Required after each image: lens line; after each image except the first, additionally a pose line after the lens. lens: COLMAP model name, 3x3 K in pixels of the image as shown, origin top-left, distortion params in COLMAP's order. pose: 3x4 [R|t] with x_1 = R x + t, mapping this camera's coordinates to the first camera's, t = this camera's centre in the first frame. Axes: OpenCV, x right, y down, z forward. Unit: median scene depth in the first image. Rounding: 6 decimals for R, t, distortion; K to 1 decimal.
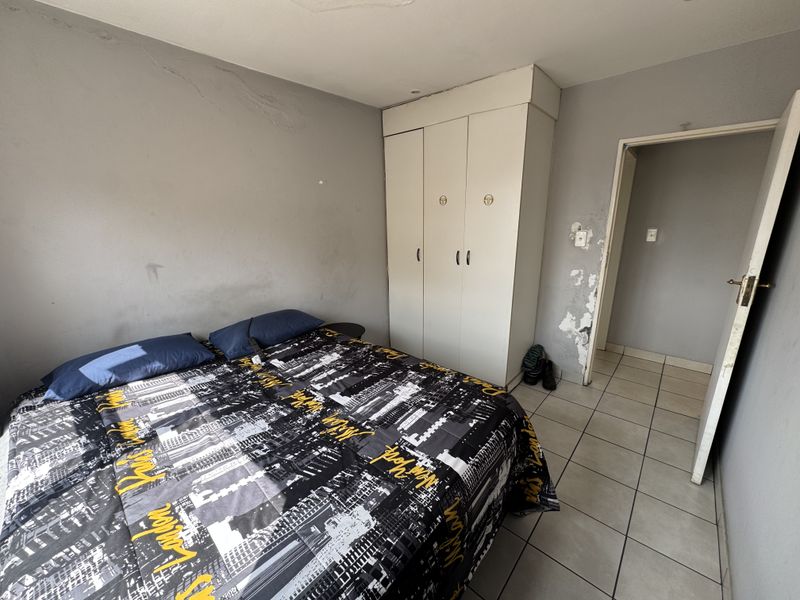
lens RADIAL K [[318.3, 0, 398.8], [0, 318.3, 300.5], [0, 0, 1]] dist [-0.001197, -0.000155]
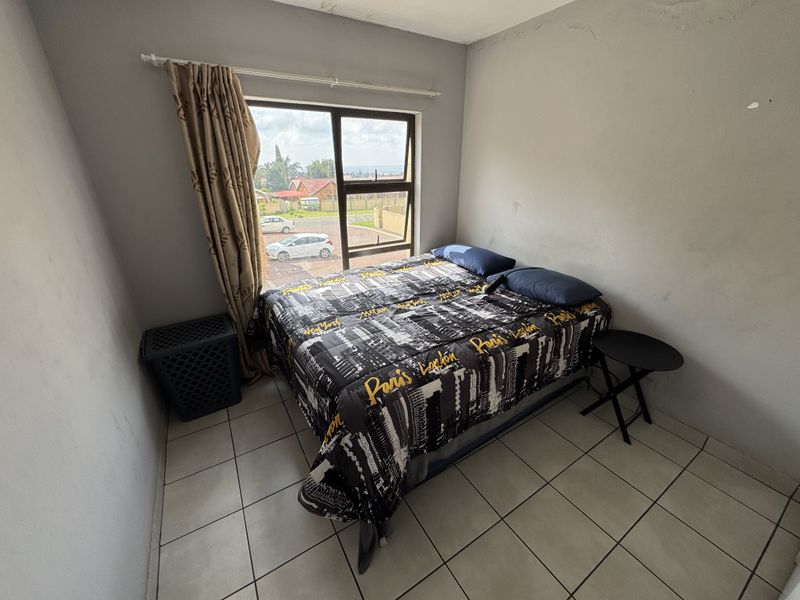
lens RADIAL K [[318.3, 0, 398.7], [0, 318.3, 298.1], [0, 0, 1]] dist [-0.001197, -0.000155]
pose [[-0.283100, 0.387009, -0.877541, 1.020287], [-0.239258, 0.857547, 0.455378, -0.364174], [0.928768, 0.338876, -0.150177, 1.201420]]
